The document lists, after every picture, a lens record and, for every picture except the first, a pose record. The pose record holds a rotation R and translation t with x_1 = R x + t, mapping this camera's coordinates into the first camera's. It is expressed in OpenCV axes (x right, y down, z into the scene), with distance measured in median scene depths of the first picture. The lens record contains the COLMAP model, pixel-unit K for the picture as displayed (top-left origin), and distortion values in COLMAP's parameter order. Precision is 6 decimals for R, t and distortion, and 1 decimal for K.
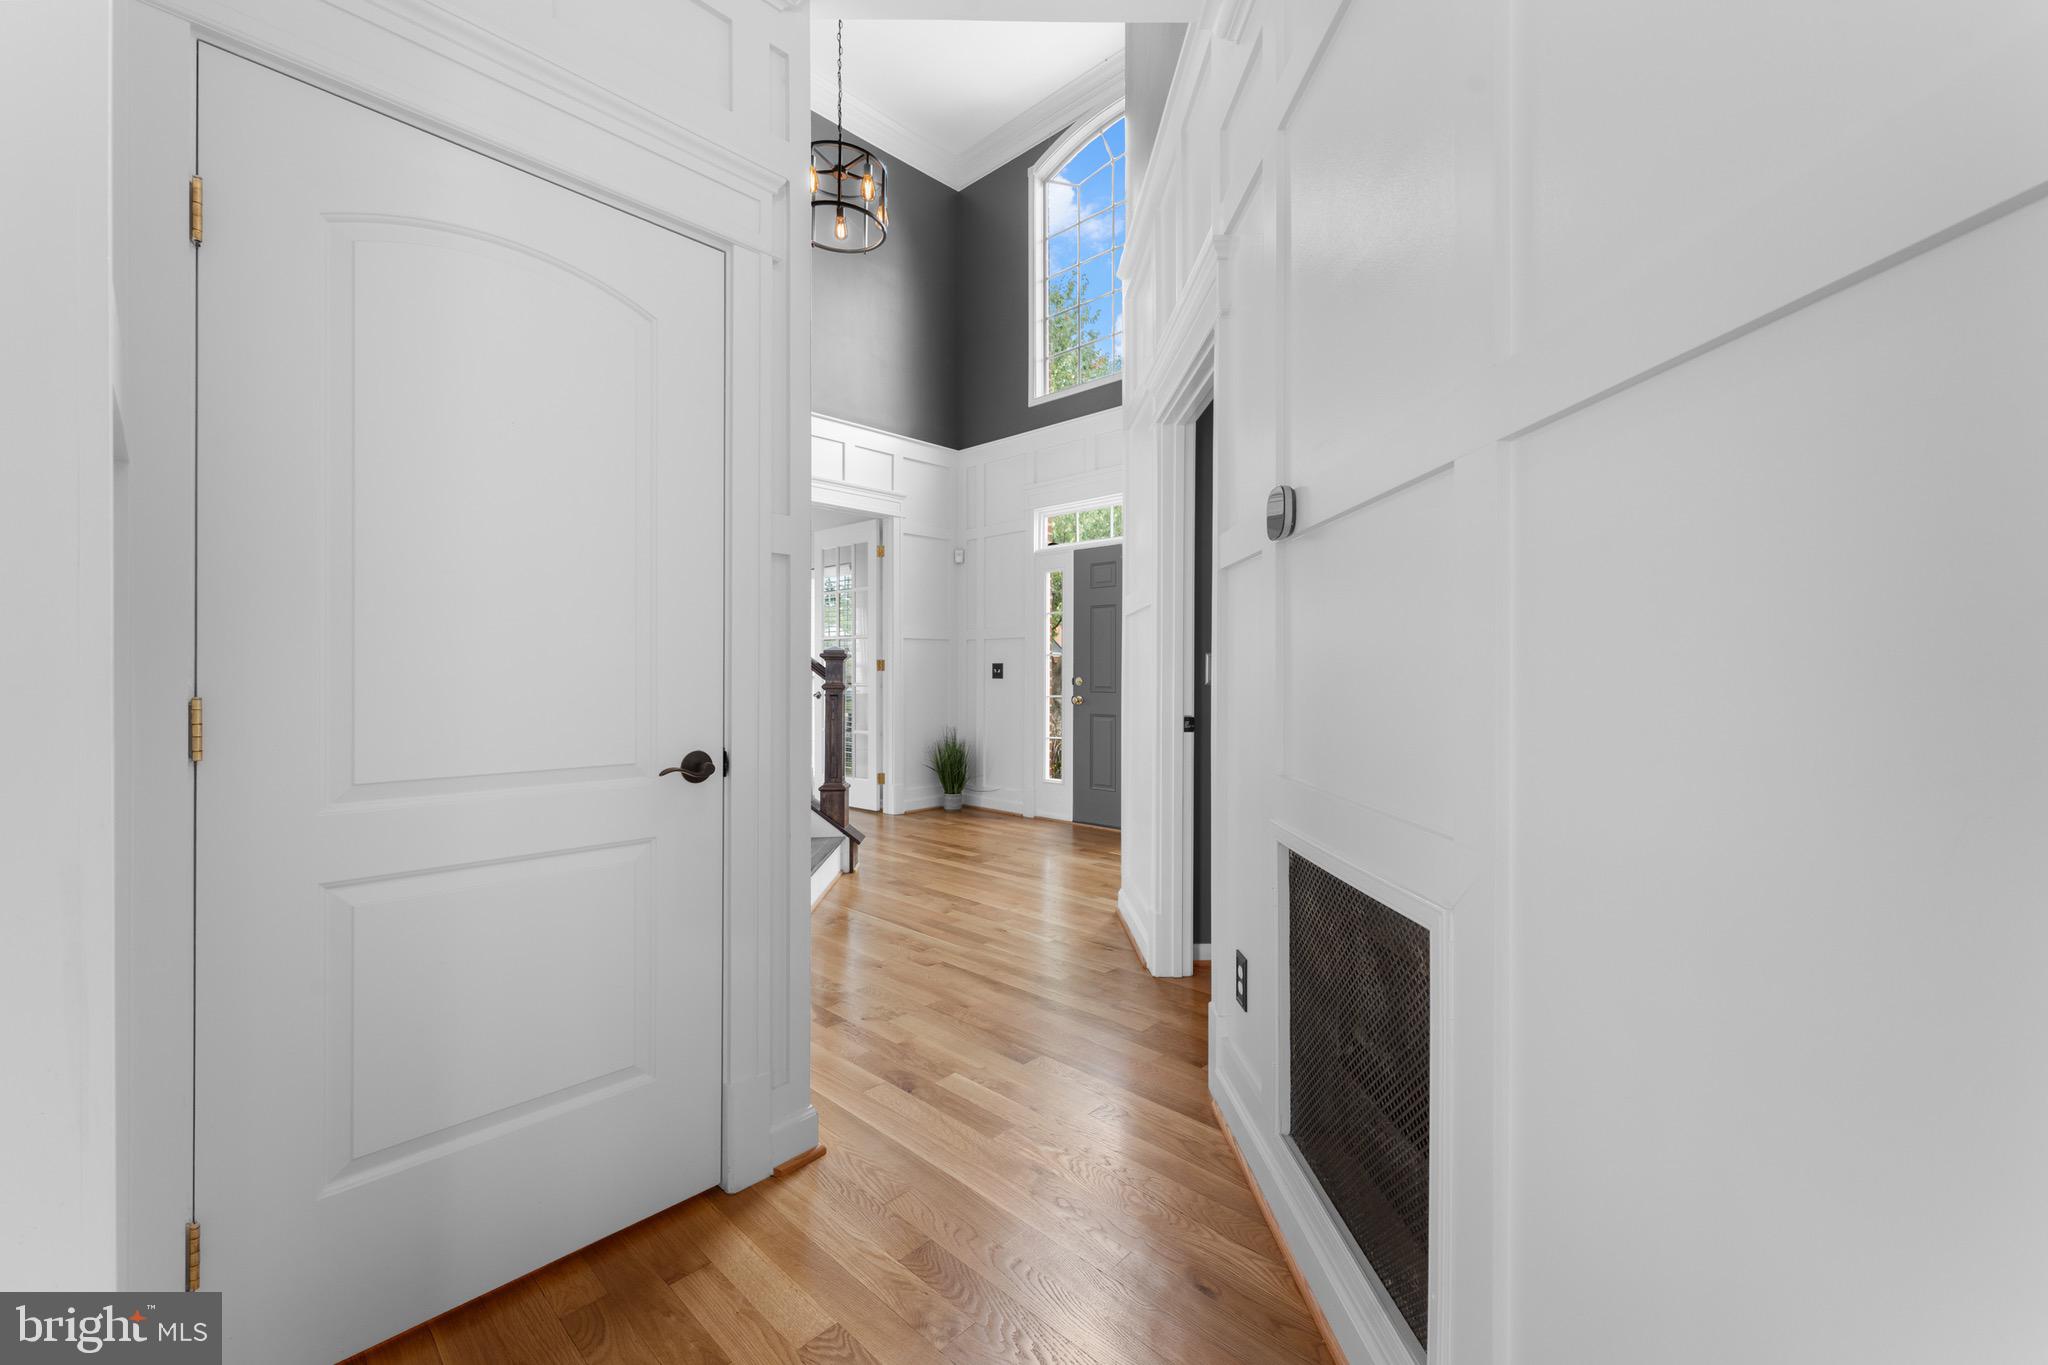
lens RADIAL K [[825.2, 0, 1042.4], [0, 825.2, 677.7], [0, 0, 1]] dist [-0.001116, -0.000355]
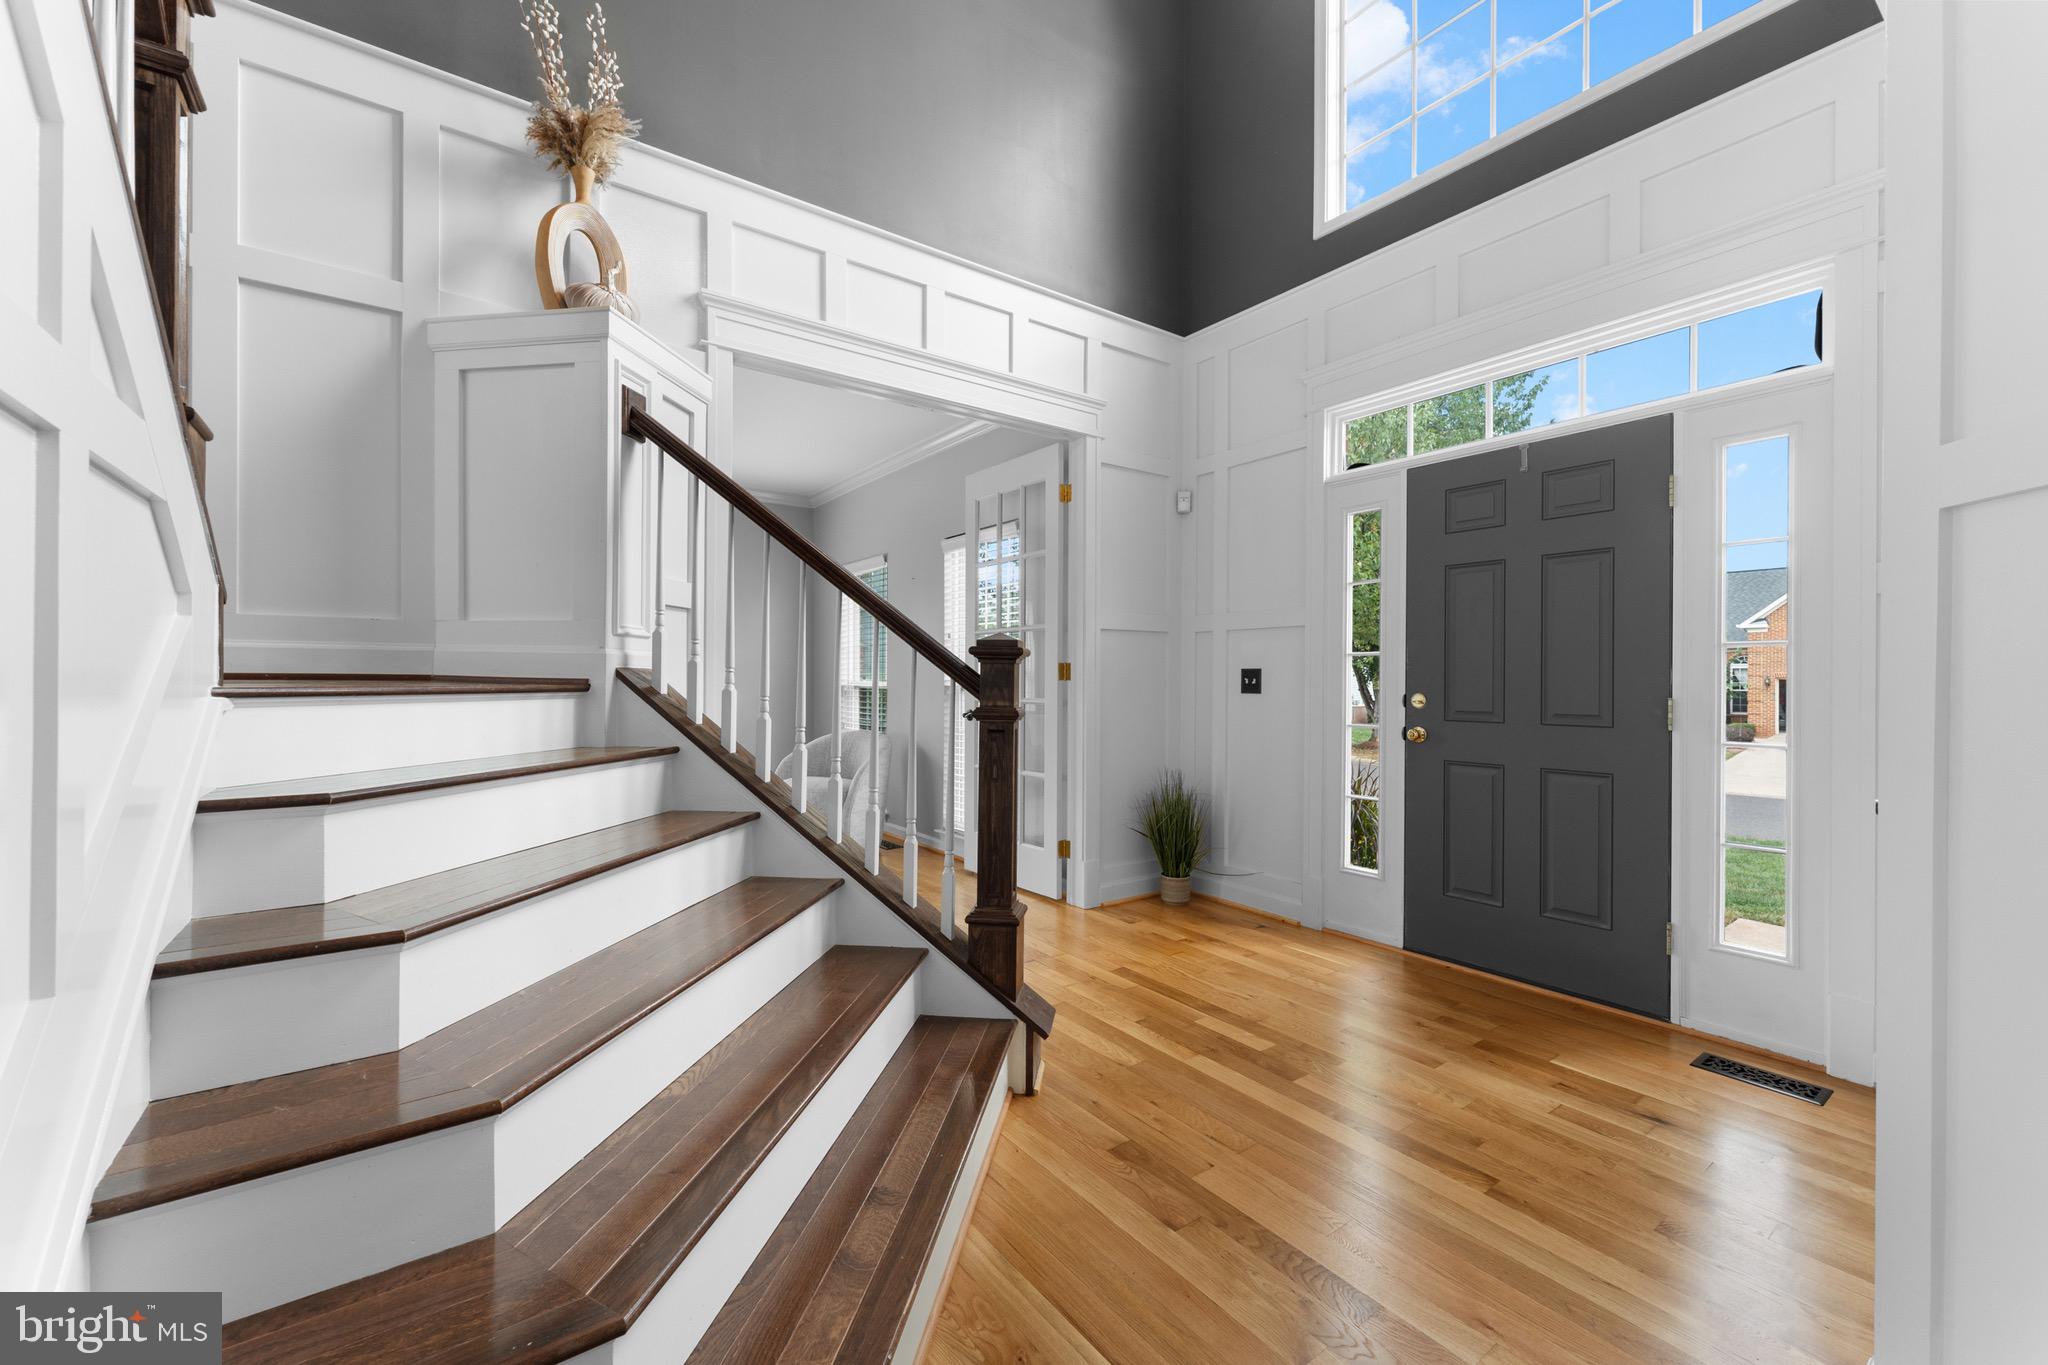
lens RADIAL K [[825.2, 0, 1029.4], [0, 825.2, 678.8], [0, 0, 1]] dist [-0.001116, -0.000355]
pose [[0.980297, 0.004162, -0.197486, -0.098271], [-0.005689, 0.999958, -0.007162, -0.004769], [0.197448, 0.008144, 0.980280, 0.376385]]
